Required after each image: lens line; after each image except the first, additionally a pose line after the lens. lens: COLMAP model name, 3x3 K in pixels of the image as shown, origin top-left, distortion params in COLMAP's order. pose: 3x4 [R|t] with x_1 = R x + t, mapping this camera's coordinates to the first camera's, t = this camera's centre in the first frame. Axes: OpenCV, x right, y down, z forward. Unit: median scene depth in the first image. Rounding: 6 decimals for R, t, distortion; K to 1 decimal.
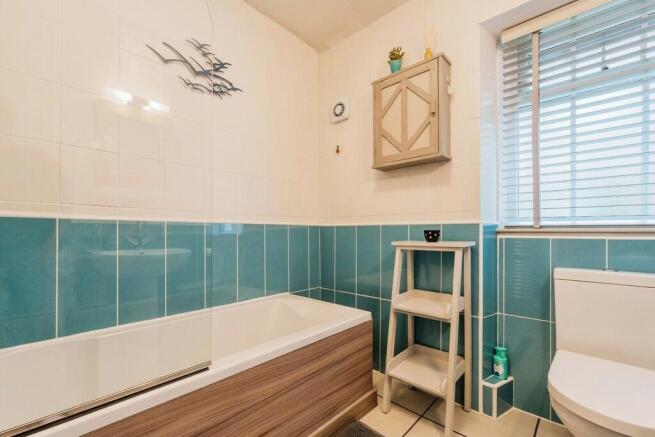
lens RADIAL K [[268.7, 0, 339.5], [0, 268.7, 223.9], [0, 0, 1]] dist [-0.001596, -0.001933]
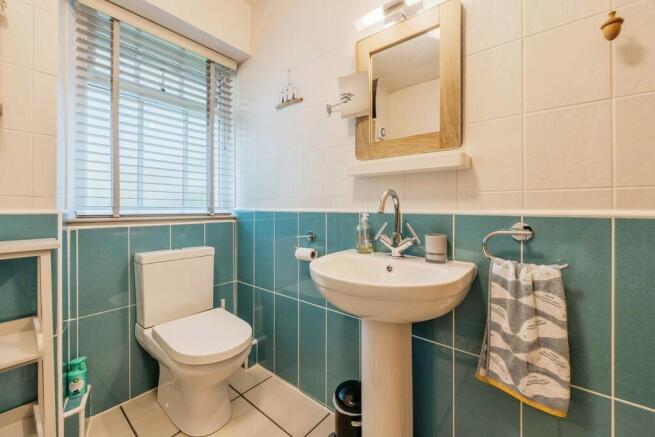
lens RADIAL K [[268.7, 0, 326.7], [0, 268.7, 213.2], [0, 0, 1]] dist [-0.001596, -0.001933]
pose [[-0.027769, 0.001788, 0.999613, -0.263384], [0.001320, 0.999998, -0.001752, 0.003197], [-0.999614, 0.001270, -0.027771, 0.235047]]
